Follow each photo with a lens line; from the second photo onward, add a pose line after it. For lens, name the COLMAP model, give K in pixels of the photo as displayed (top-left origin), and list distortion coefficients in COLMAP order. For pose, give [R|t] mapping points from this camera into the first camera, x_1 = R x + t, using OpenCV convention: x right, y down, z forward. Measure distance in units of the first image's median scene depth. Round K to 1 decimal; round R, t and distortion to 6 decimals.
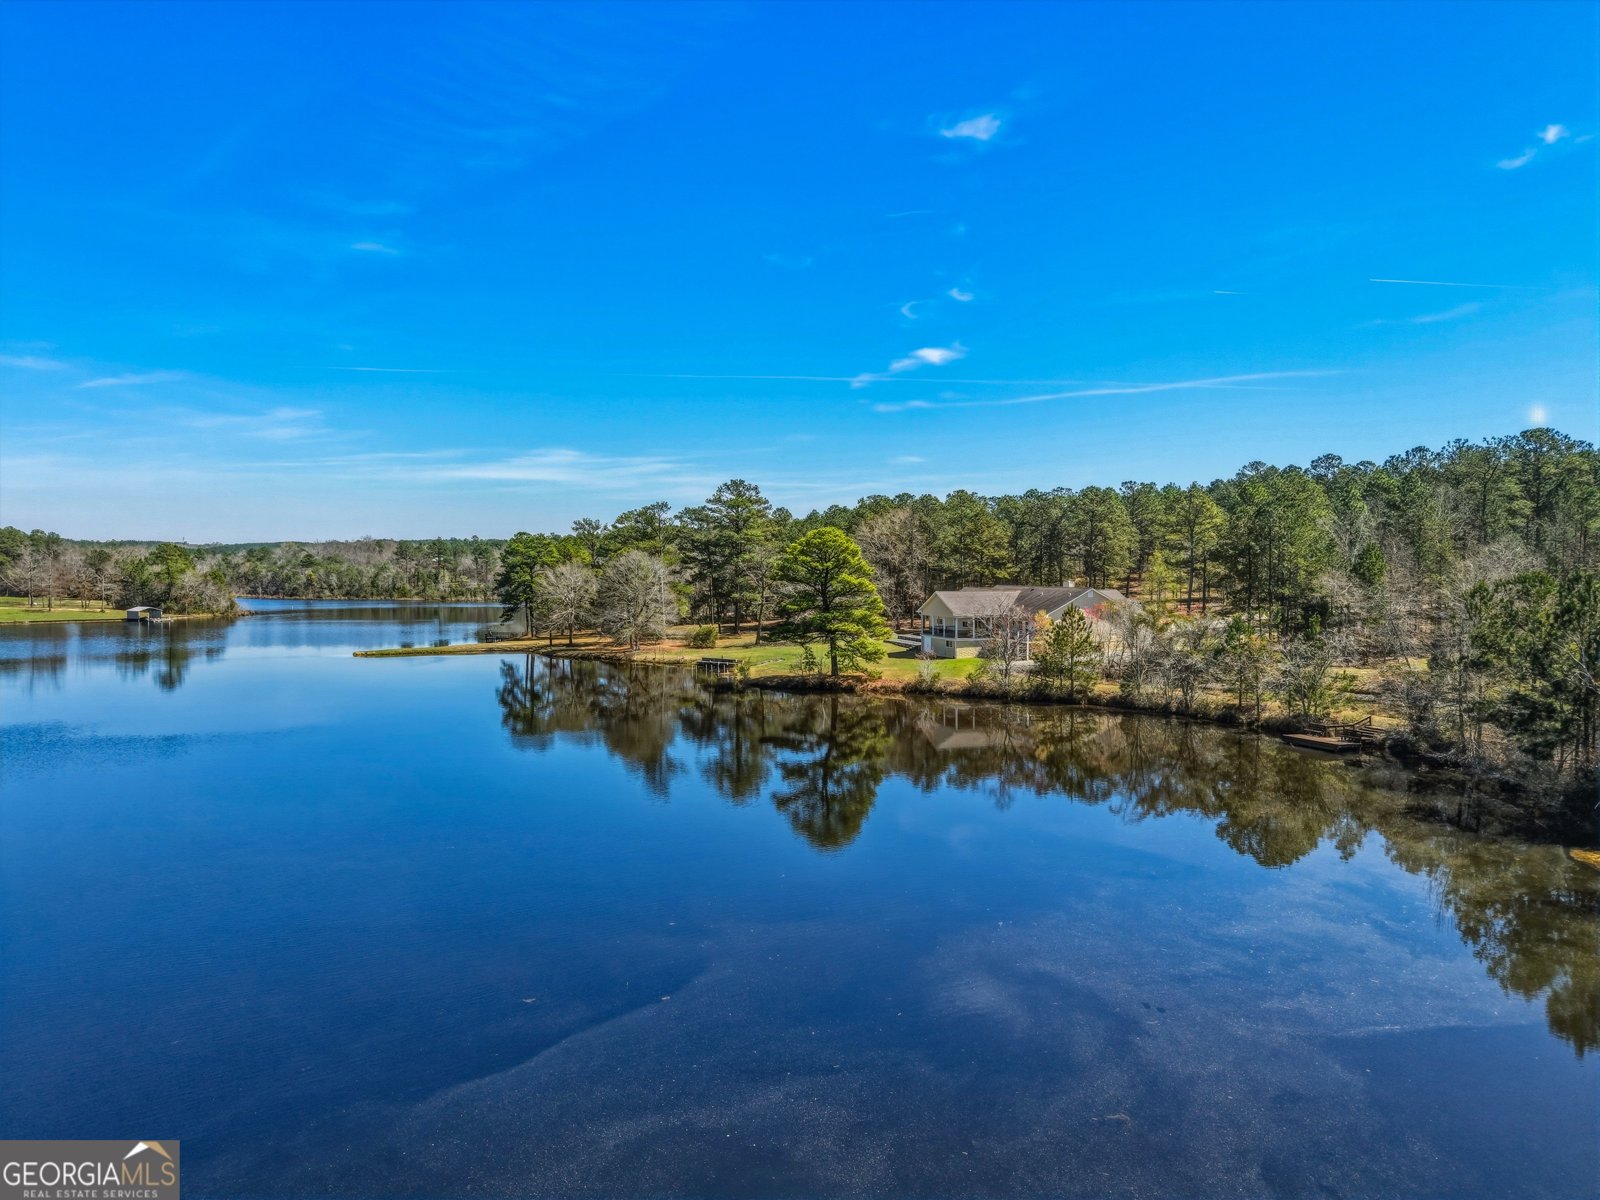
lens RADIAL K [[1121.8, 0, 800.0], [0, 1121.8, 600.0], [0, 0, 1]] dist [0.072133, -0.083676]
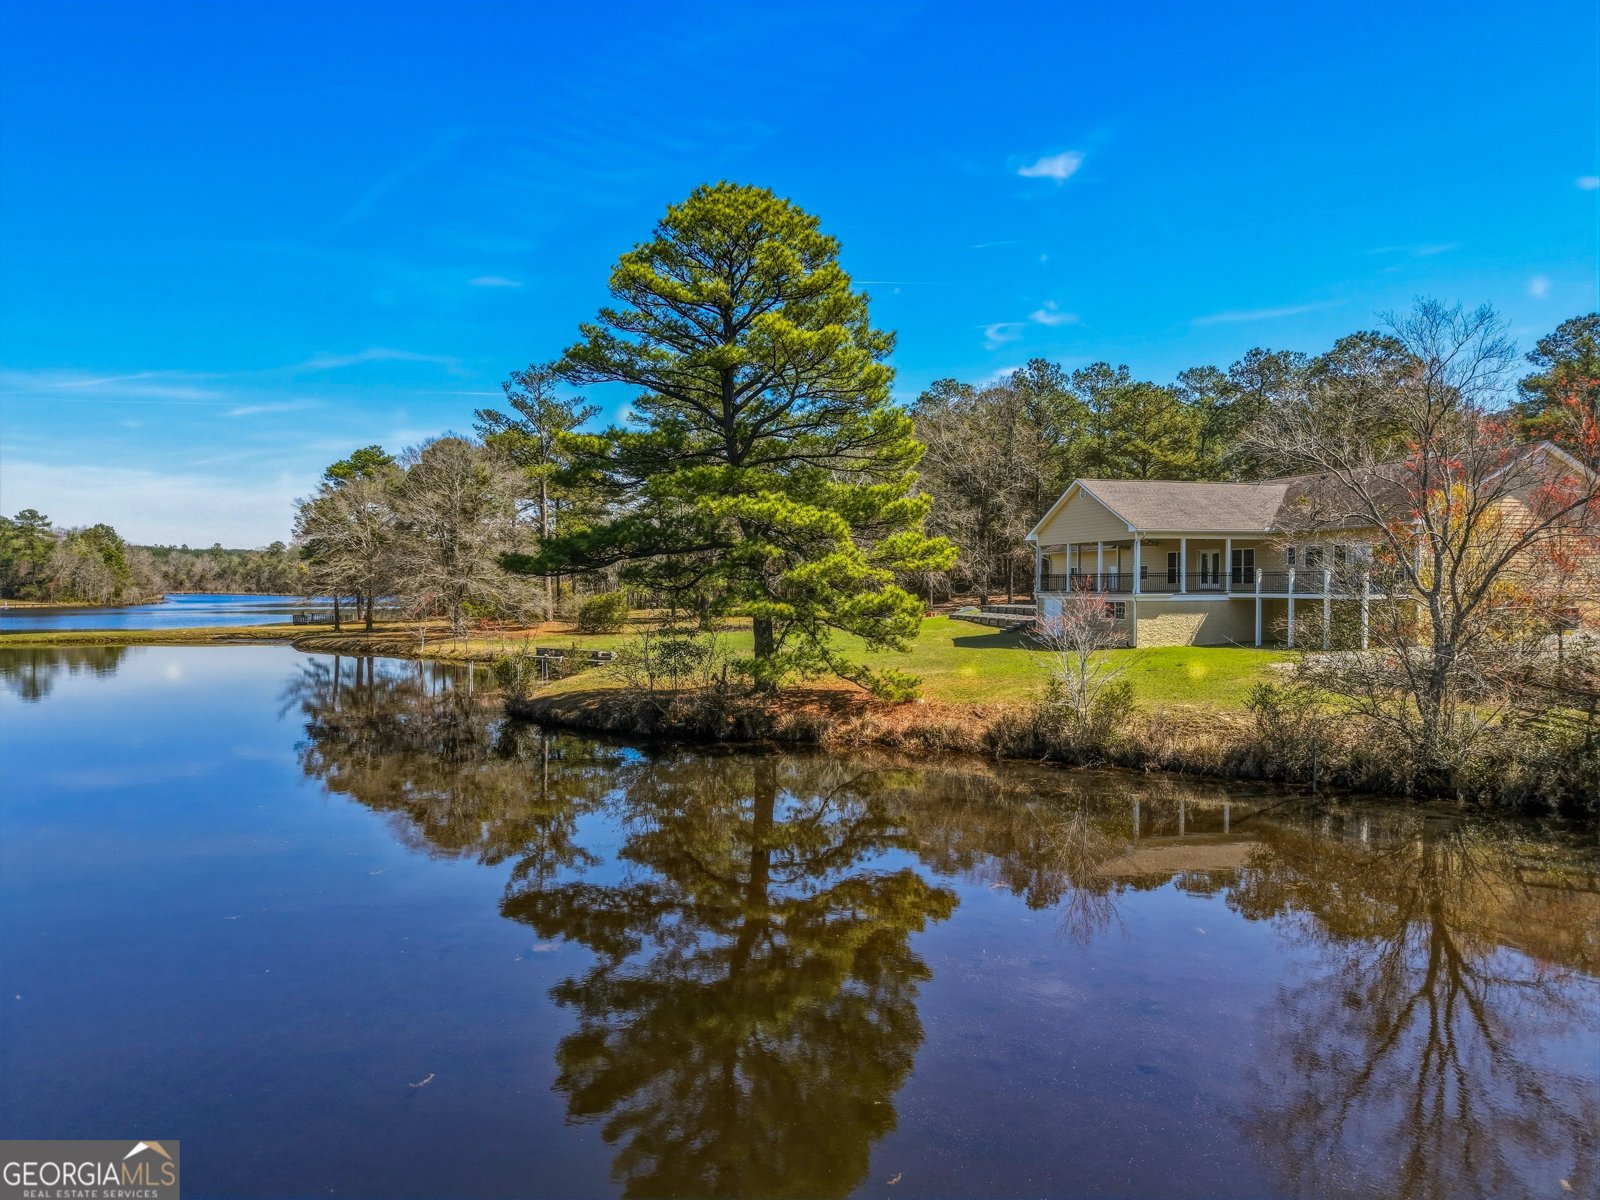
lens RADIAL K [[1121.8, 0, 800.0], [0, 1121.8, 600.0], [0, 0, 1]] dist [0.072133, -0.083676]
pose [[0.996561, 0.009512, -0.082318, 0.066565], [-0.011065, 0.999769, -0.018439, 0.049004], [0.082124, 0.019286, 0.996436, 0.705422]]
